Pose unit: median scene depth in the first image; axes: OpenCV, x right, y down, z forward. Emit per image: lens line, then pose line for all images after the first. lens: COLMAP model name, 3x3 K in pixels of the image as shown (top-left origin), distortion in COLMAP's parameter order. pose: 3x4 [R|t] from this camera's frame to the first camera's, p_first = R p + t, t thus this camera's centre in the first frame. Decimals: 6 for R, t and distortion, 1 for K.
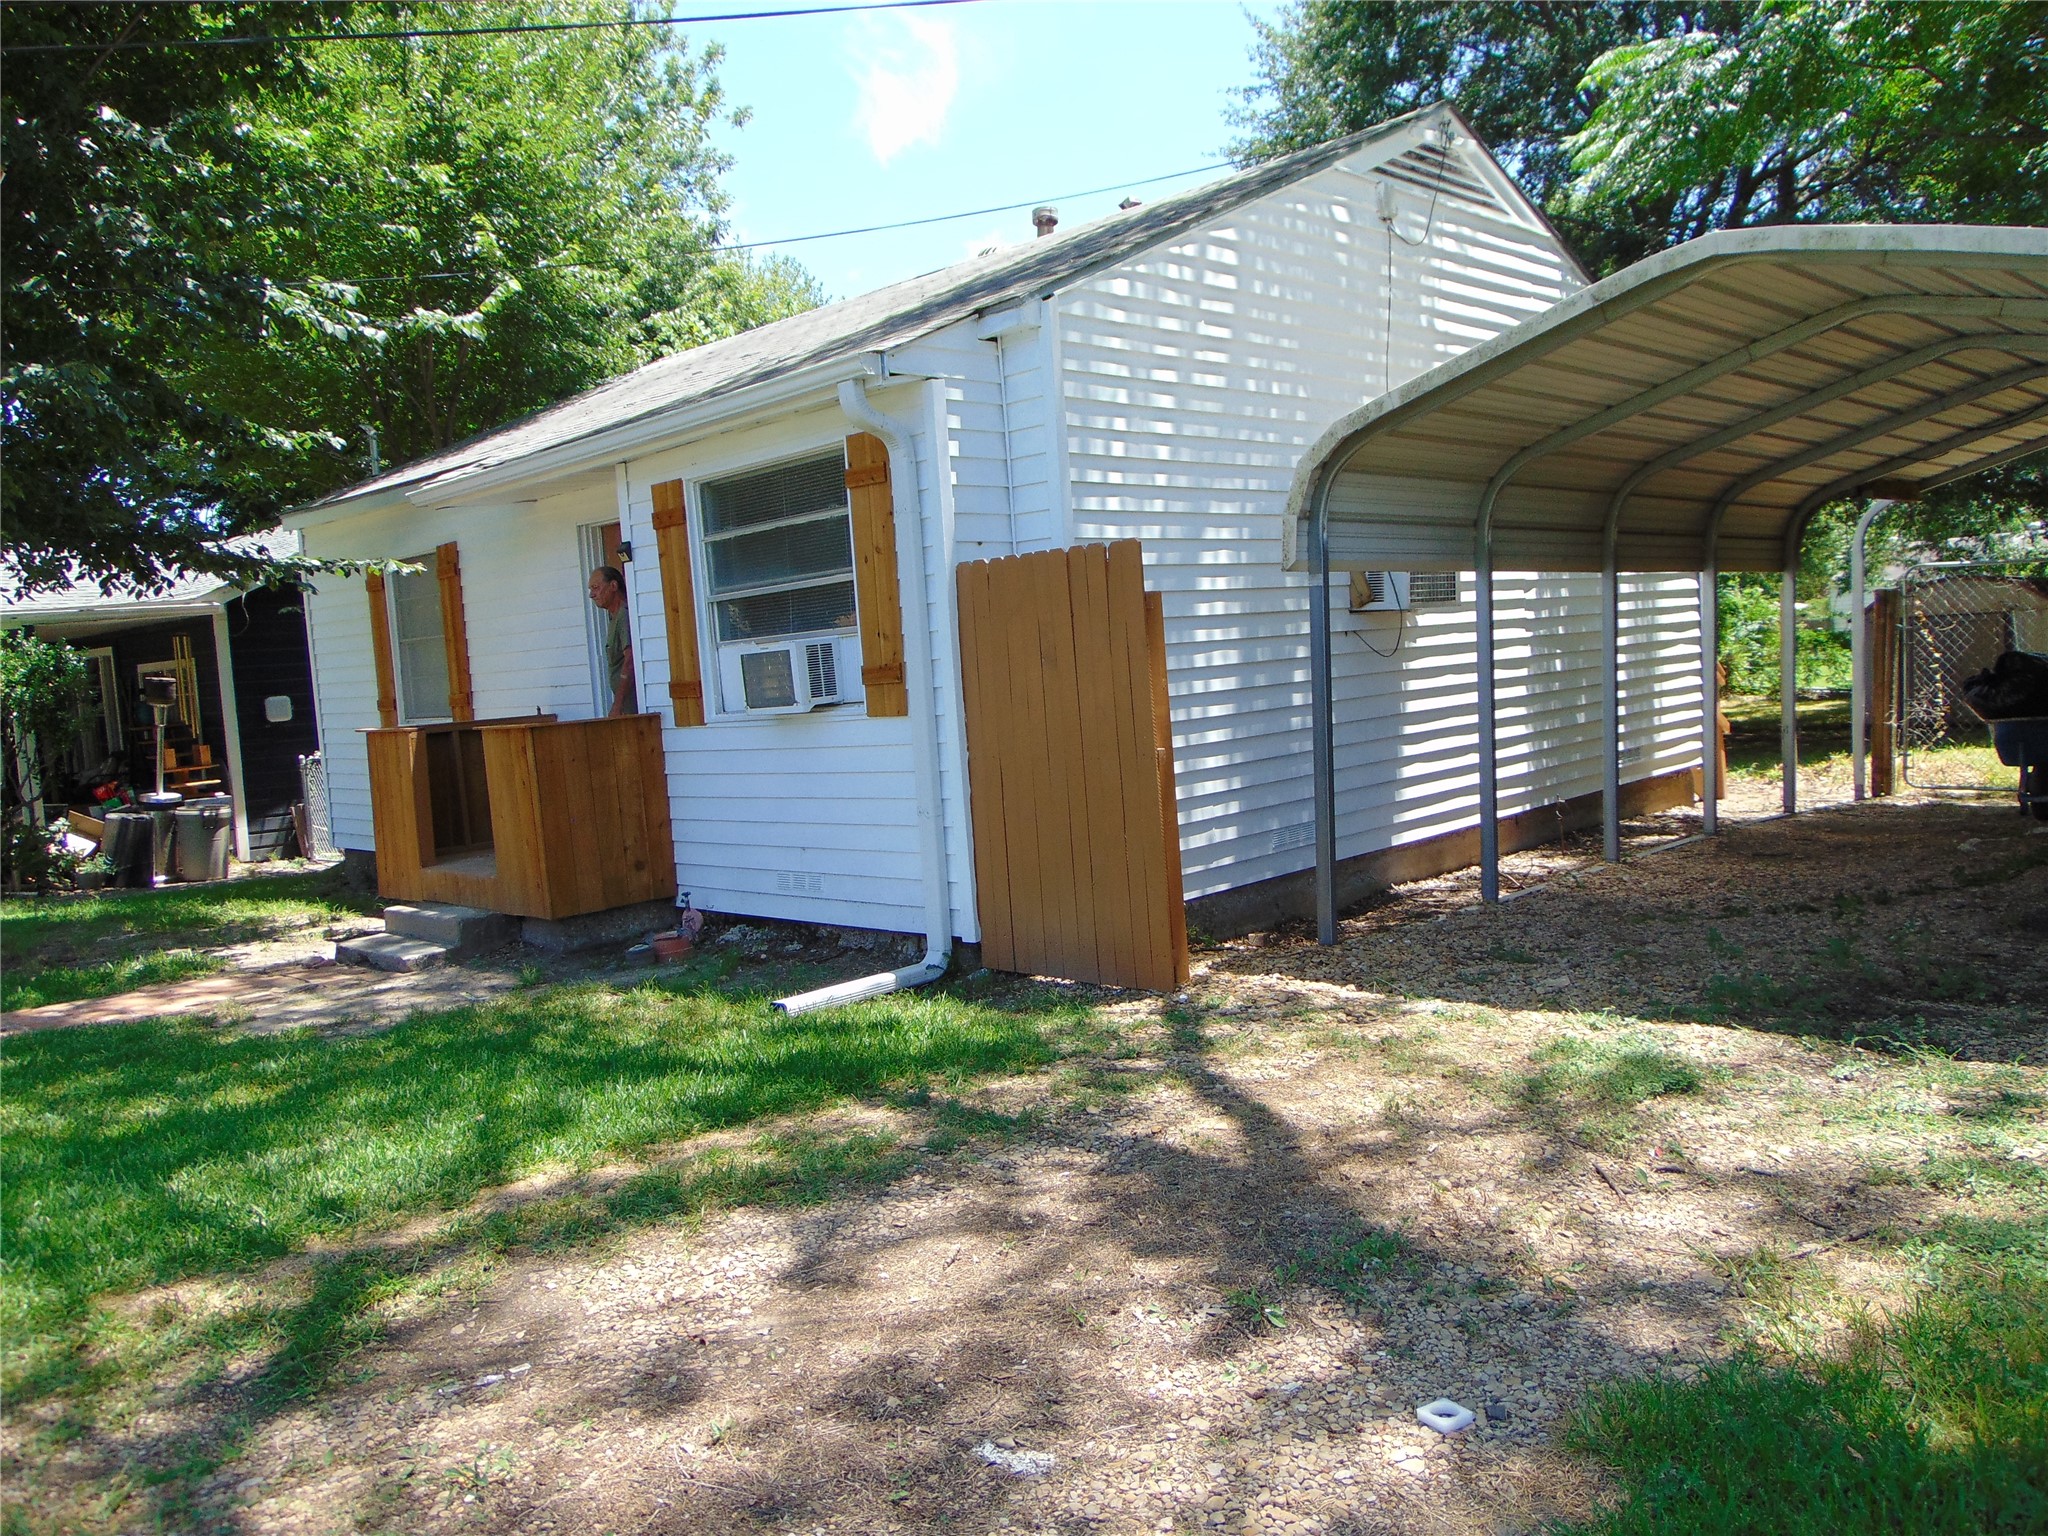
lens RADIAL K [[1521.9, 0, 1022.0], [0, 1521.9, 769.9], [0, 0, 1]] dist [-0.017488, 0.039634]
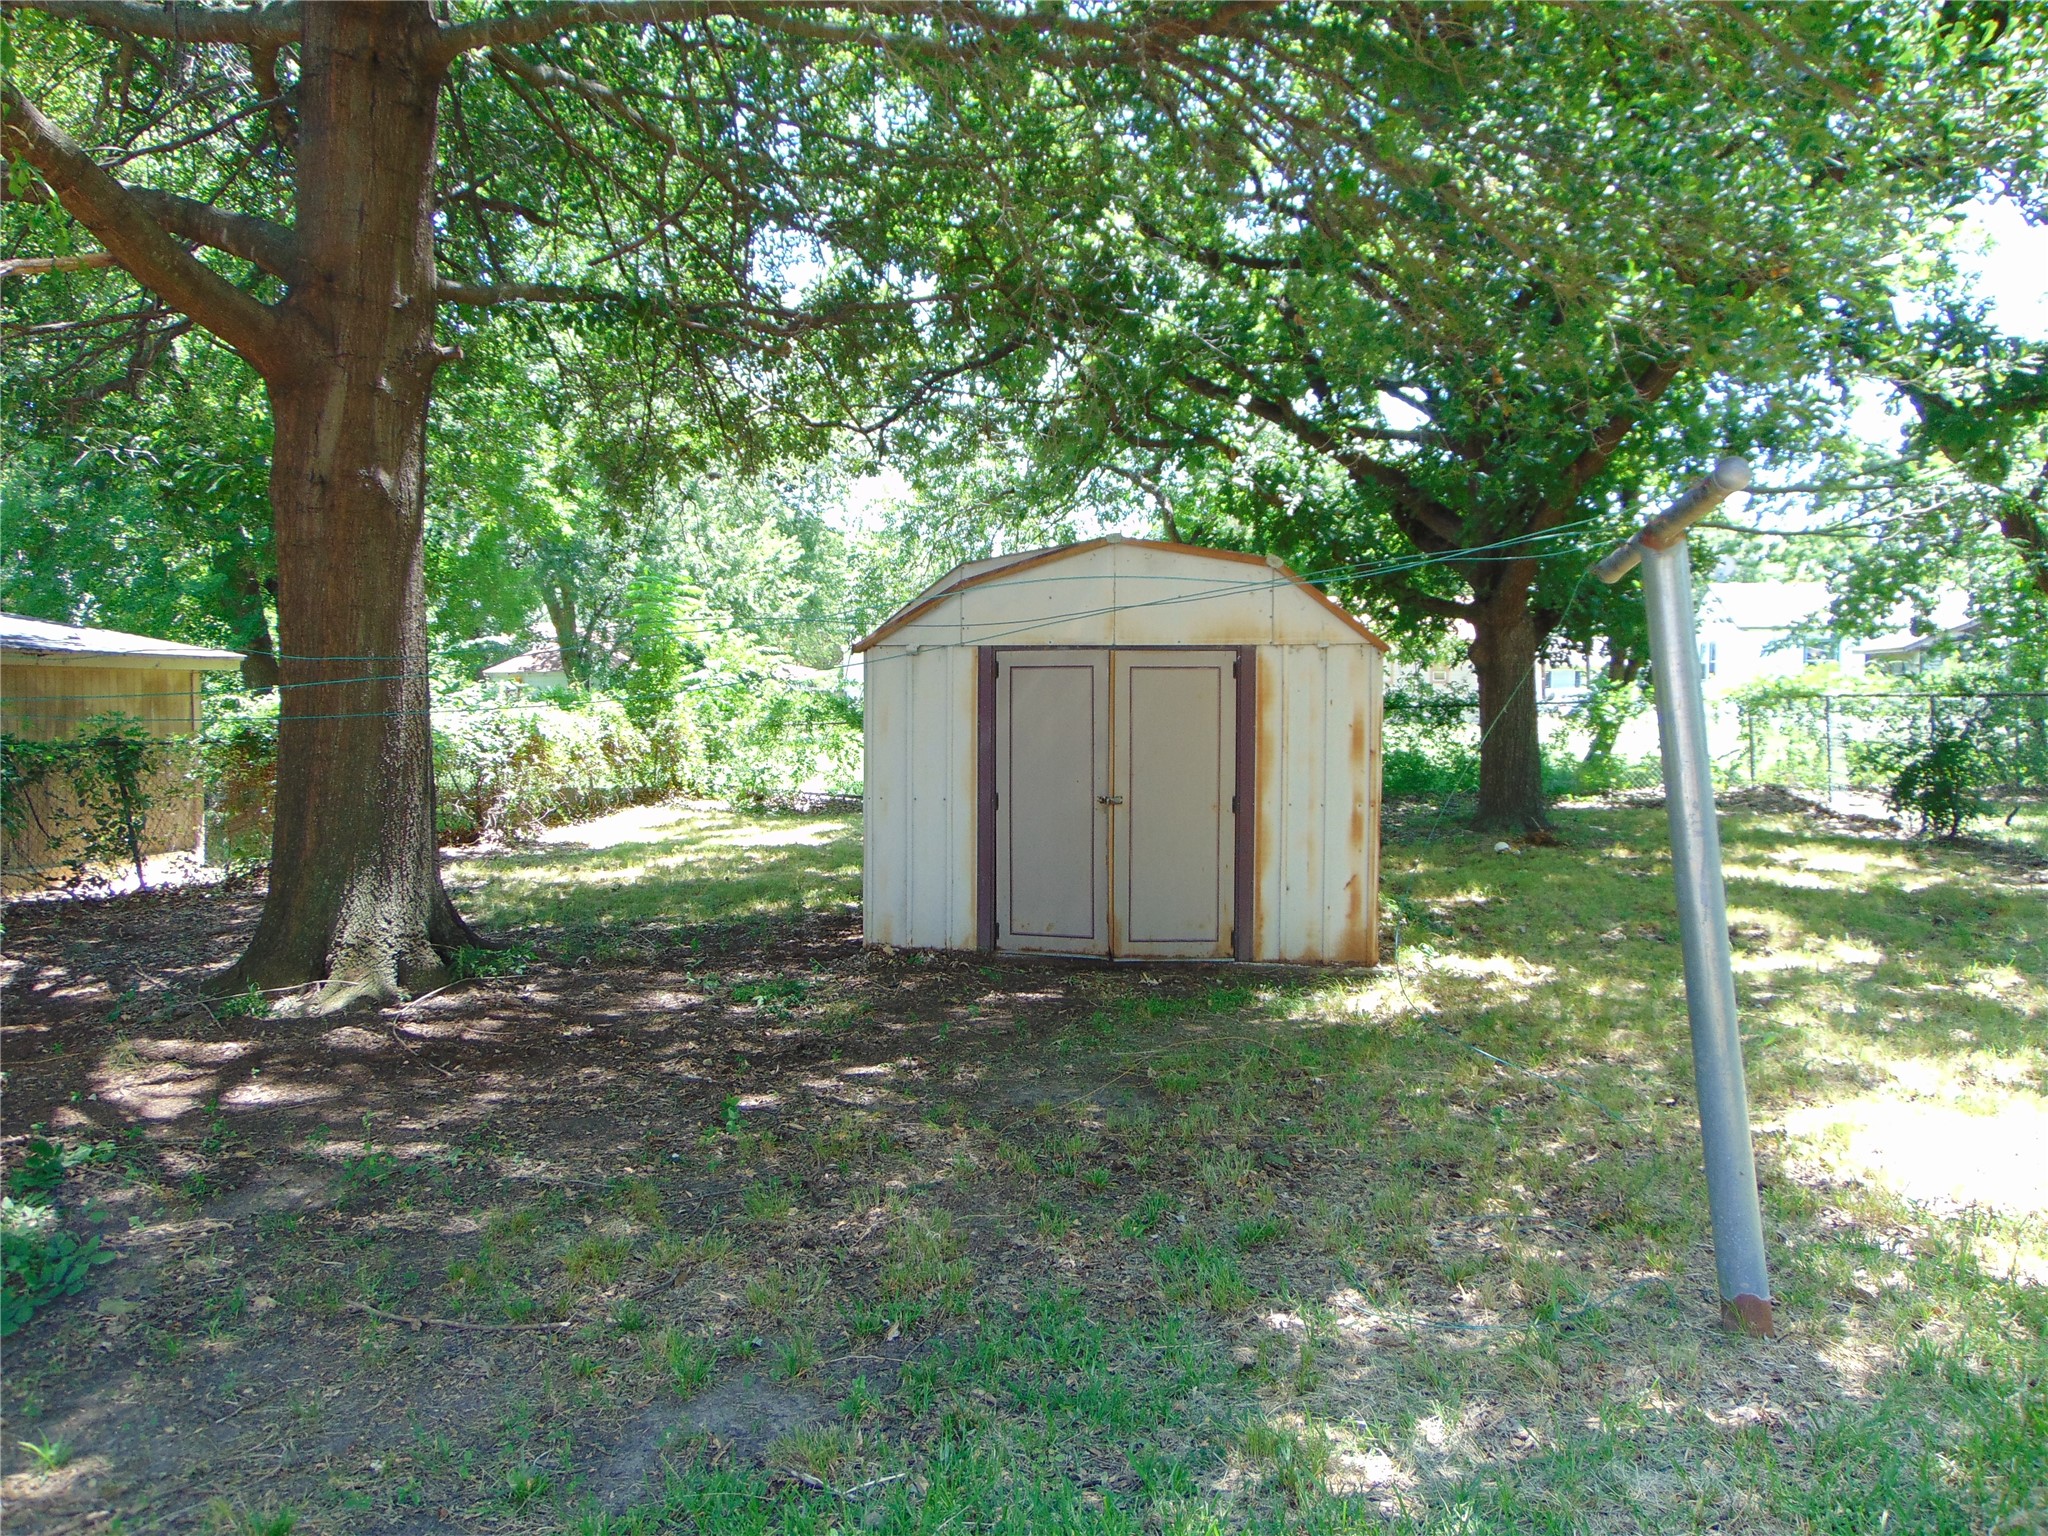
lens RADIAL K [[1521.9, 0, 1024.0], [0, 1521.9, 769.3], [0, 0, 1]] dist [-0.017488, 0.039634]
pose [[0.824017, 0.034093, 0.565538, 0.256891], [-0.008307, 0.998808, -0.048109, -0.034460], [-0.566504, 0.034945, 0.823318, 0.466432]]
